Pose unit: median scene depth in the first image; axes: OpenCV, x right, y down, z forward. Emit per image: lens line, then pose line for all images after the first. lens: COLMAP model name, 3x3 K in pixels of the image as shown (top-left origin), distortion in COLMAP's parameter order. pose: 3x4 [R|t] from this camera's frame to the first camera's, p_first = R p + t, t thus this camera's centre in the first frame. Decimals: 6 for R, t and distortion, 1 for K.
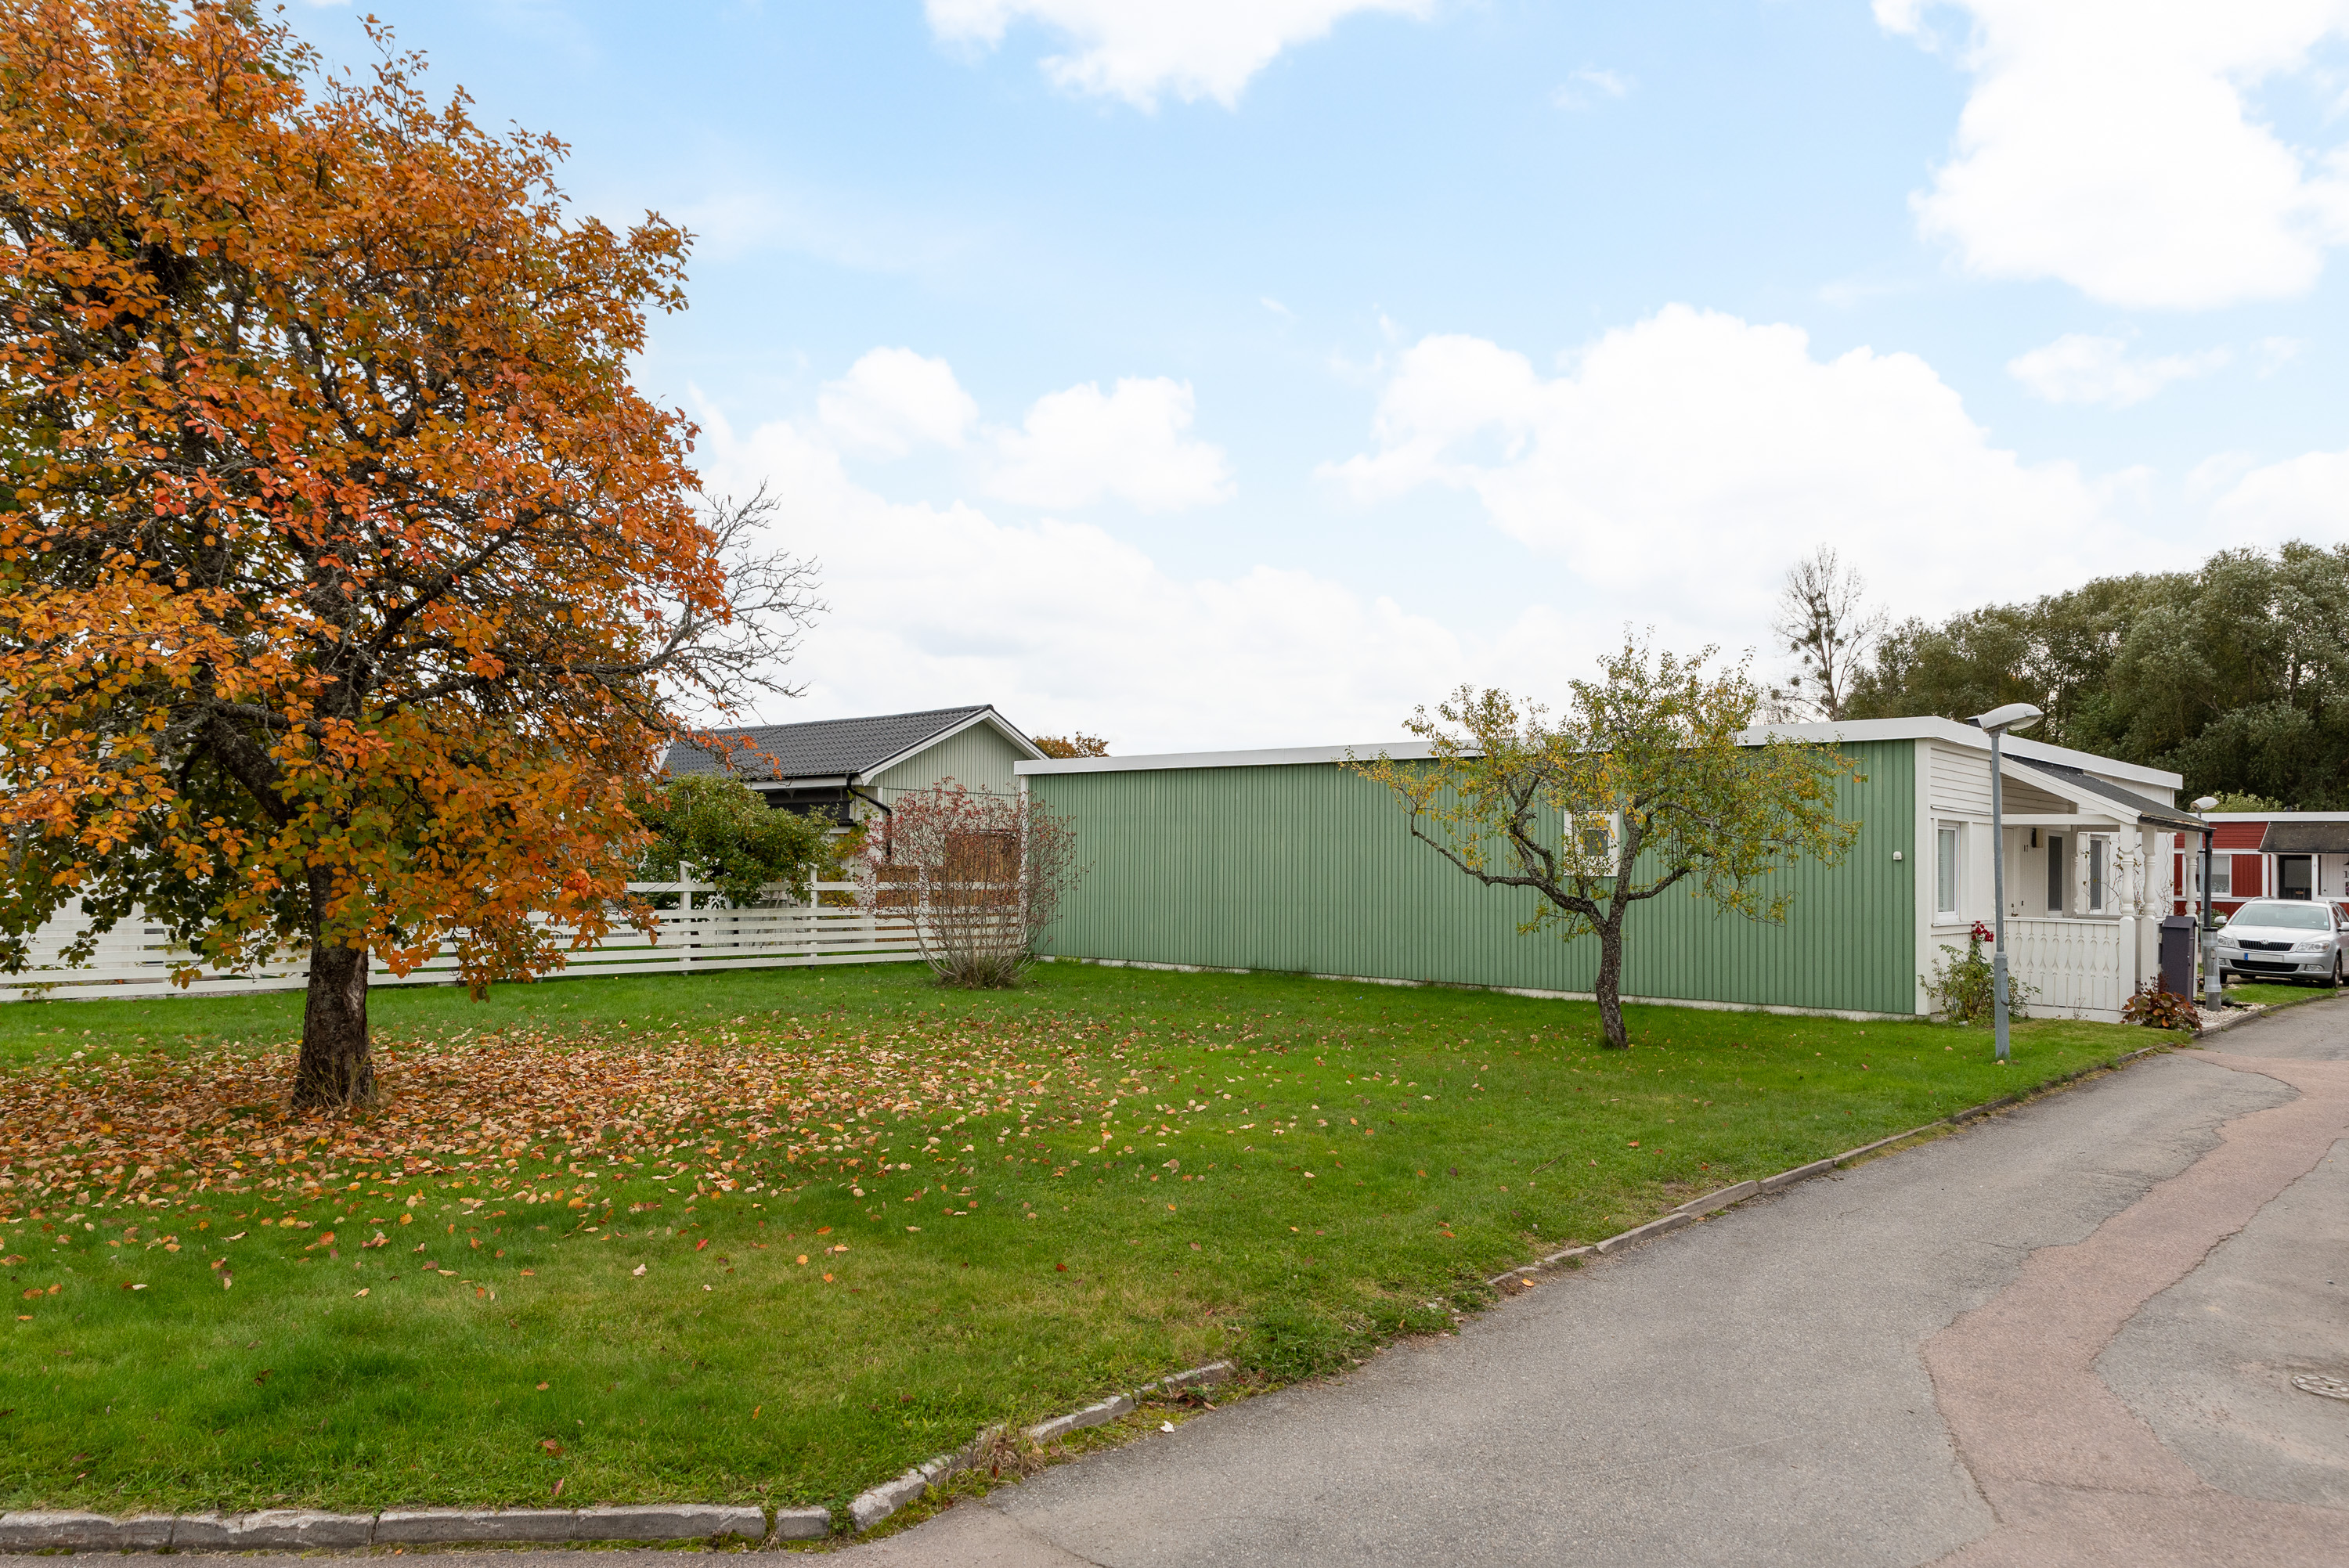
lens RADIAL K [[1627.9, 0, 1174.5], [0, 1627.9, 784.0], [0, 0, 1]] dist [0.000715, 0.002062]
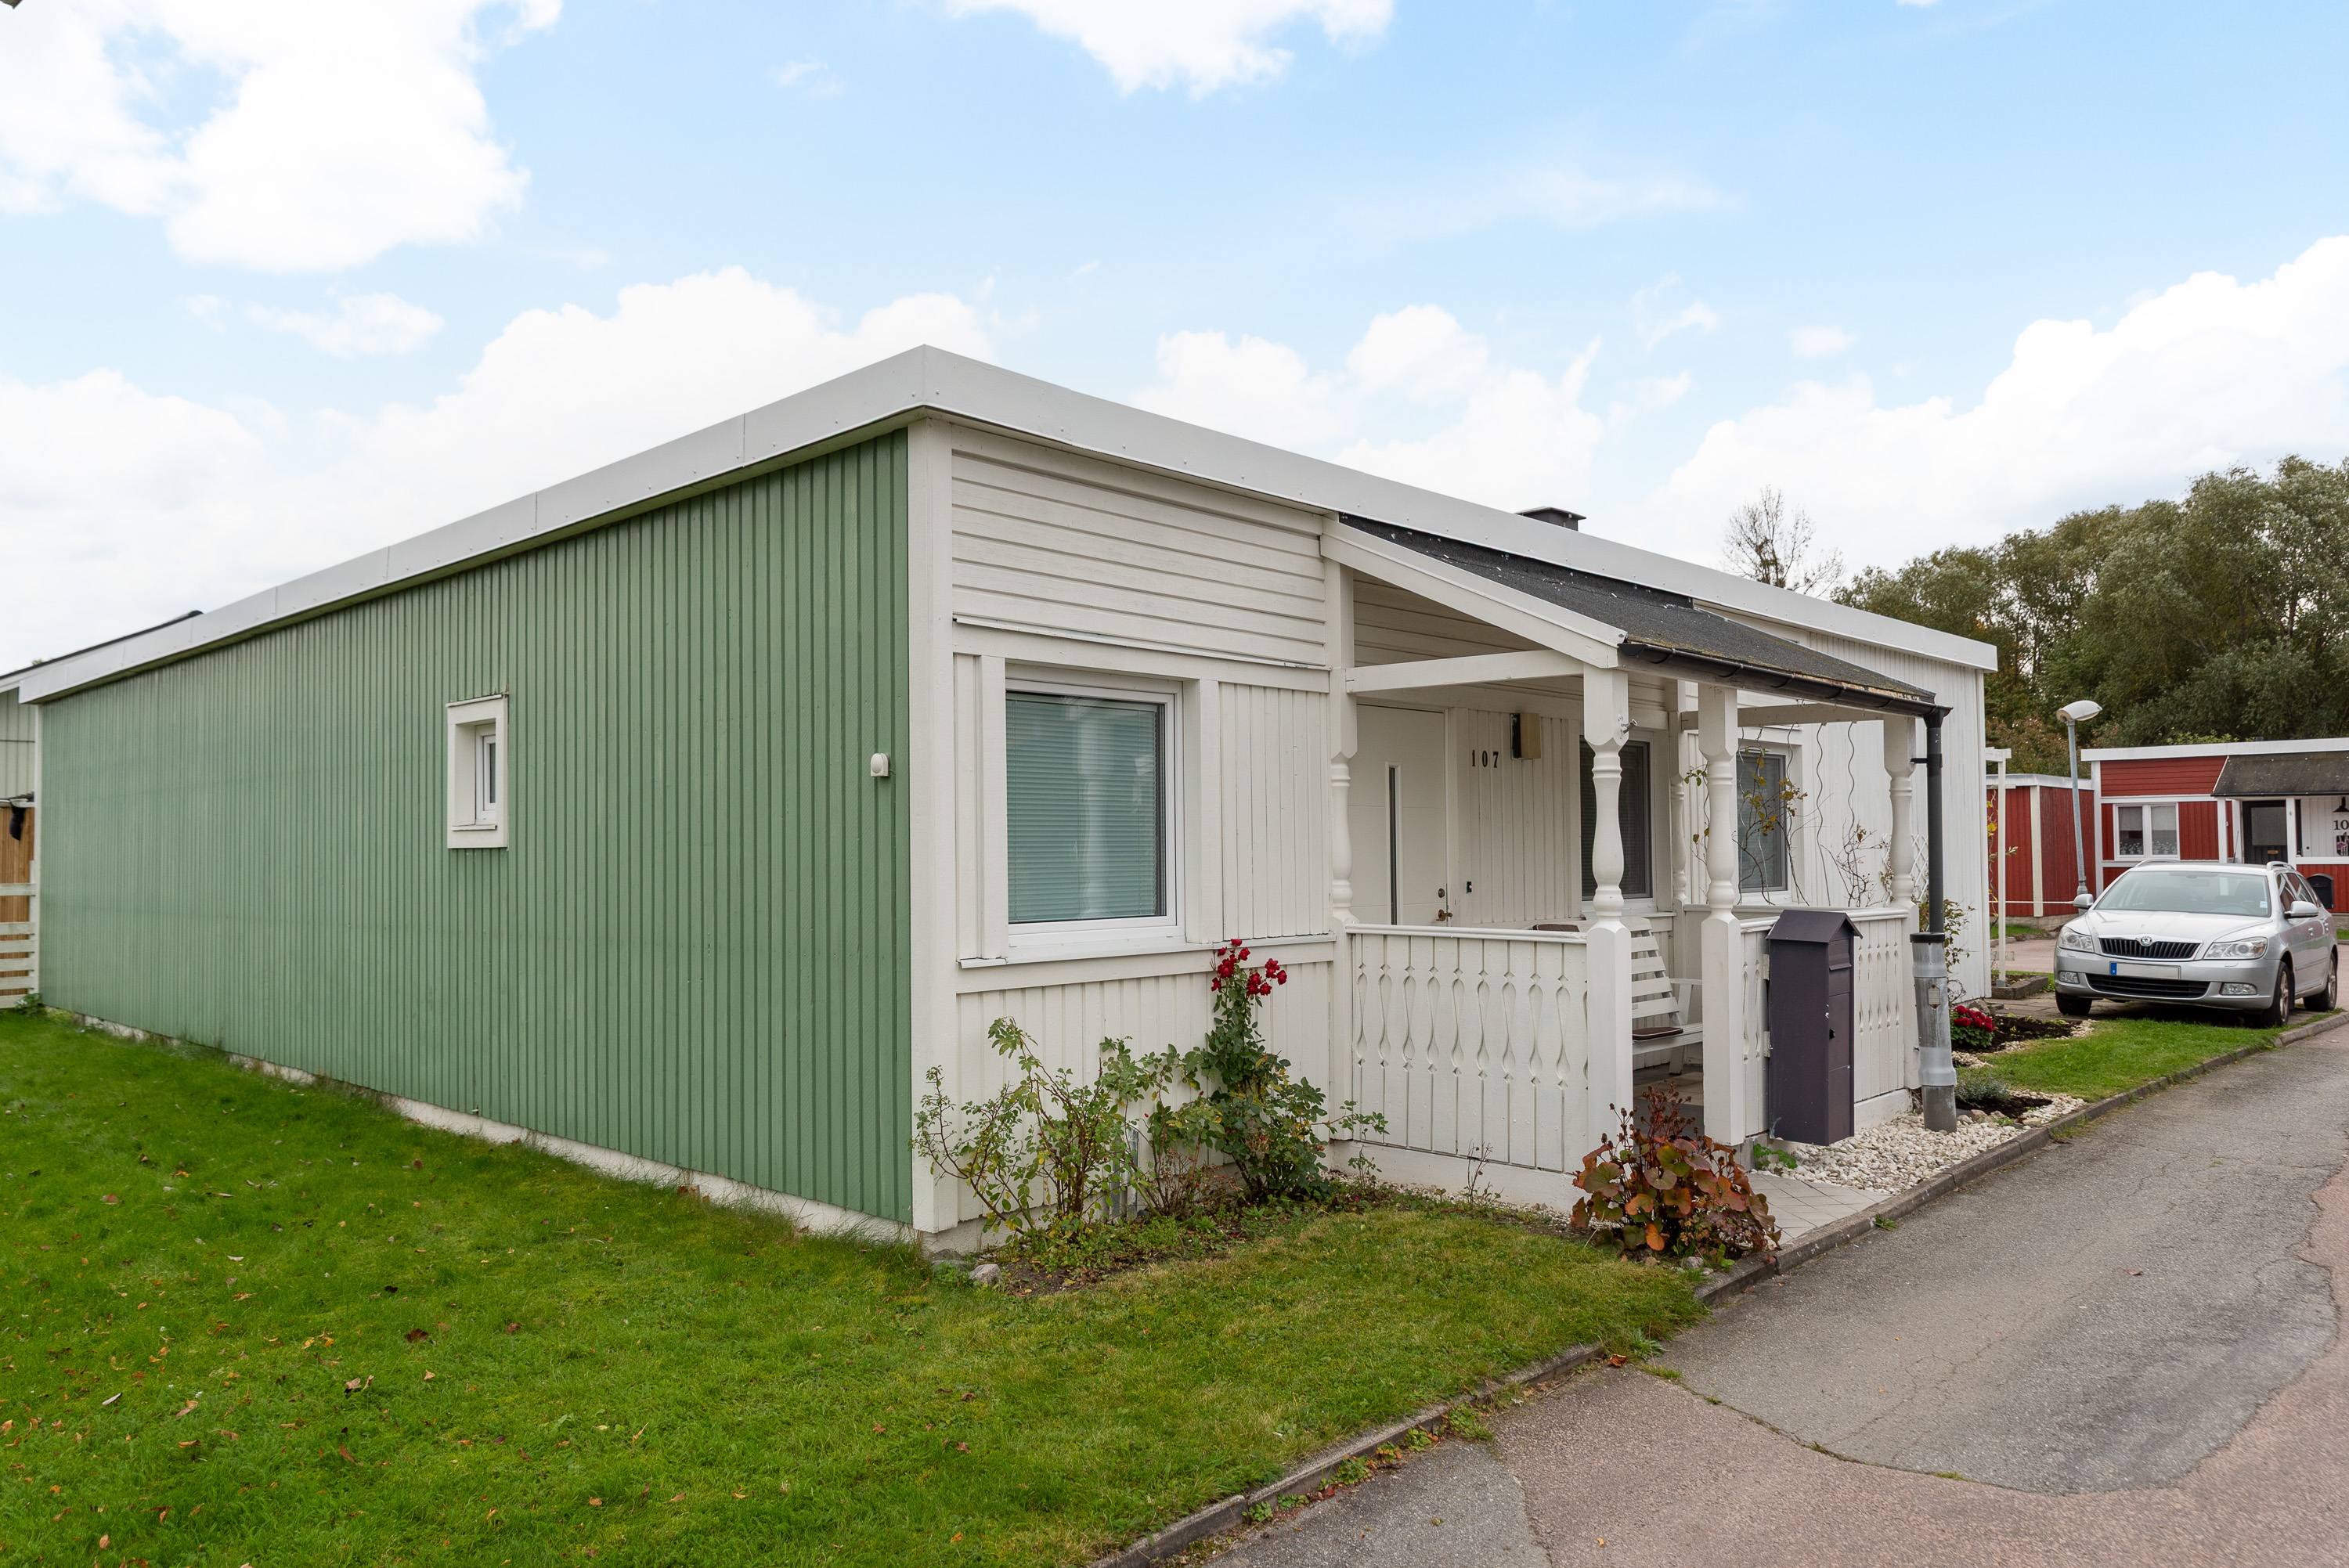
lens RADIAL K [[1562.2, 0, 1174.5], [0, 1562.2, 784.0], [0, 0, 1]] dist [0.010314, 0.001556]
pose [[0.999410, -0.023253, -0.025295, 0.219581], [0.023426, 0.999704, 0.006559, 0.020153], [0.025135, -0.007148, 0.999659, 0.285594]]
